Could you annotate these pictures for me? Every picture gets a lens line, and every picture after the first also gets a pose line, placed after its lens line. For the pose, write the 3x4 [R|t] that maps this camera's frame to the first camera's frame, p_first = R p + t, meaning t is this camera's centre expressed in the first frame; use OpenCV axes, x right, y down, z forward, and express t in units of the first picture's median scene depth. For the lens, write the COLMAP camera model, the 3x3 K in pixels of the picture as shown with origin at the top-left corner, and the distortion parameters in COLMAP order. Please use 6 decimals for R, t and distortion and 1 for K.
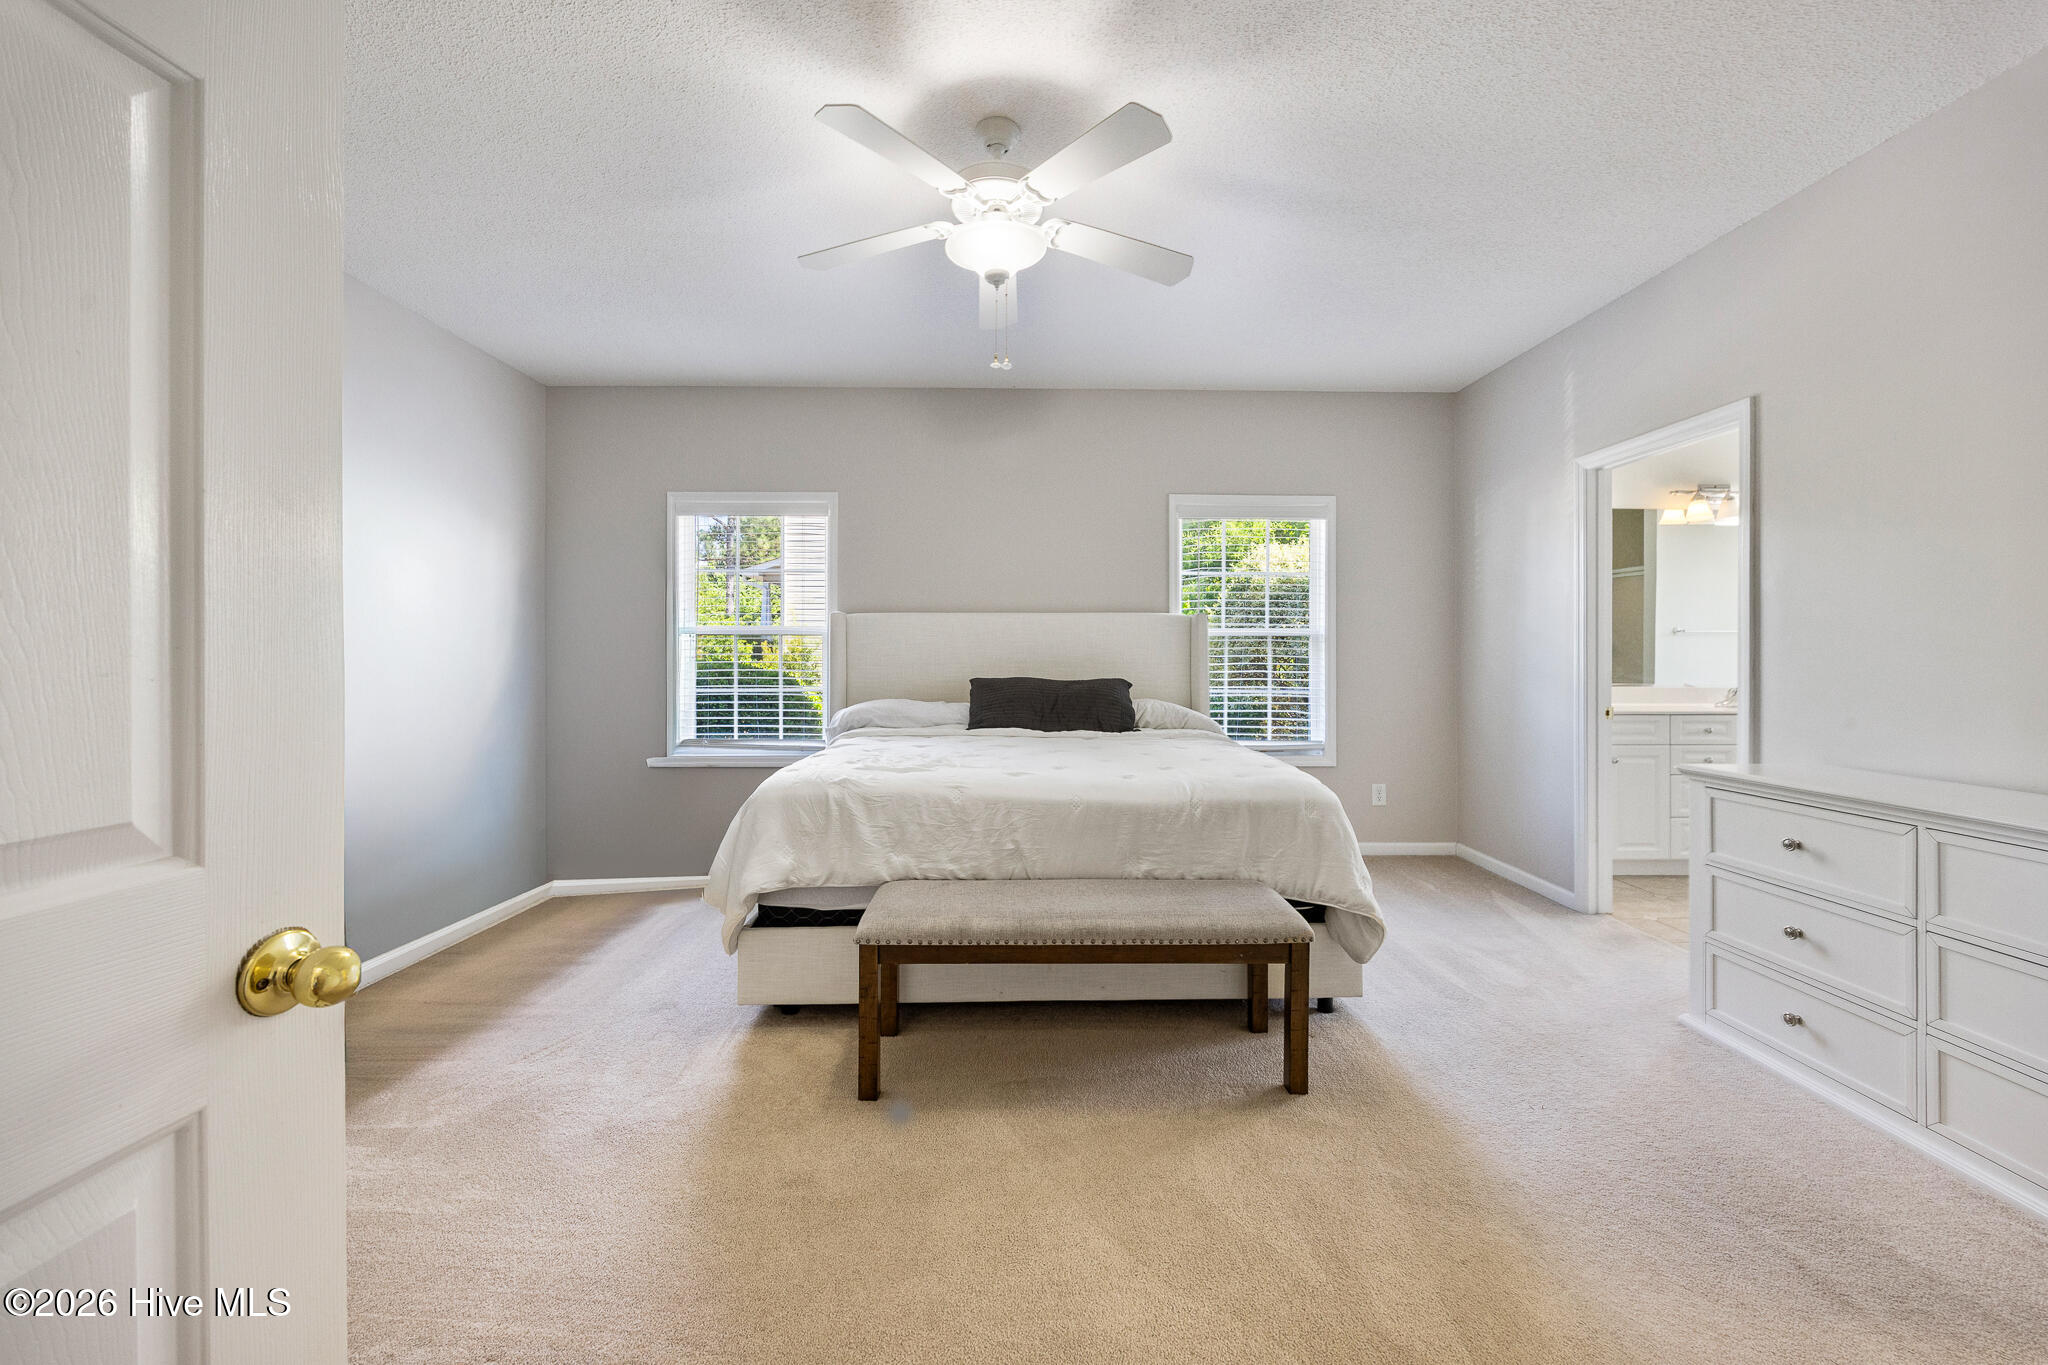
lens RADIAL K [[789.3, 0, 1075.6], [0, 789.3, 666.2], [0, 0, 1]] dist [-0.000577, 0.000183]
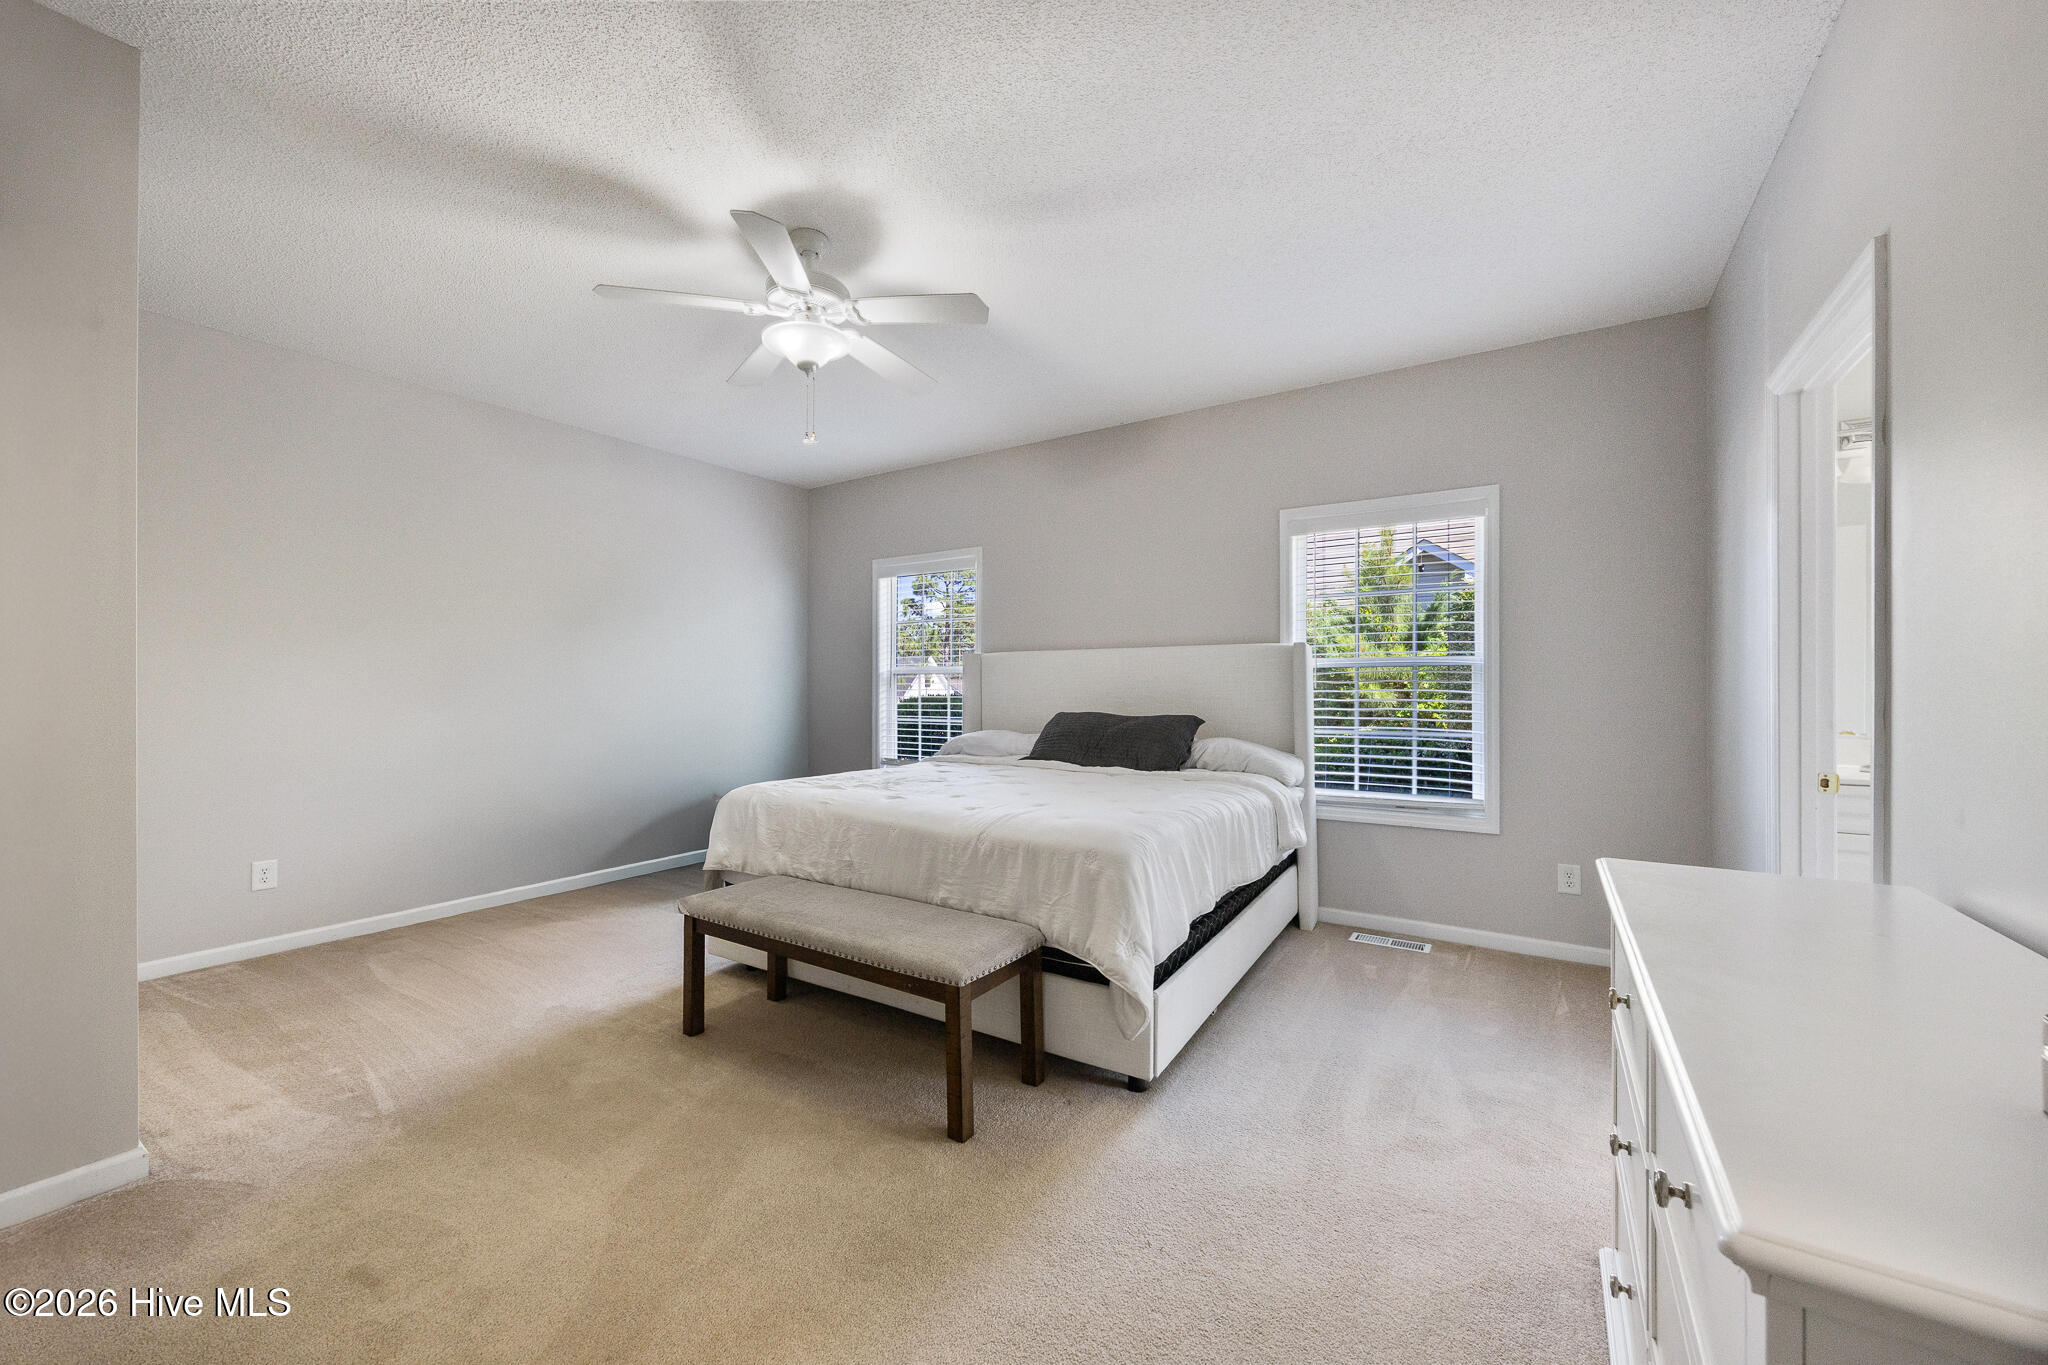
lens RADIAL K [[789.3, 0, 1026.3], [0, 789.3, 696.7], [0, 0, 1]] dist [-0.000577, 0.000183]
pose [[0.824943, 0.003590, -0.565204, 0.473273], [-0.006974, 0.999968, -0.003827, -0.001270], [0.565173, 0.007098, 0.824942, 0.126624]]
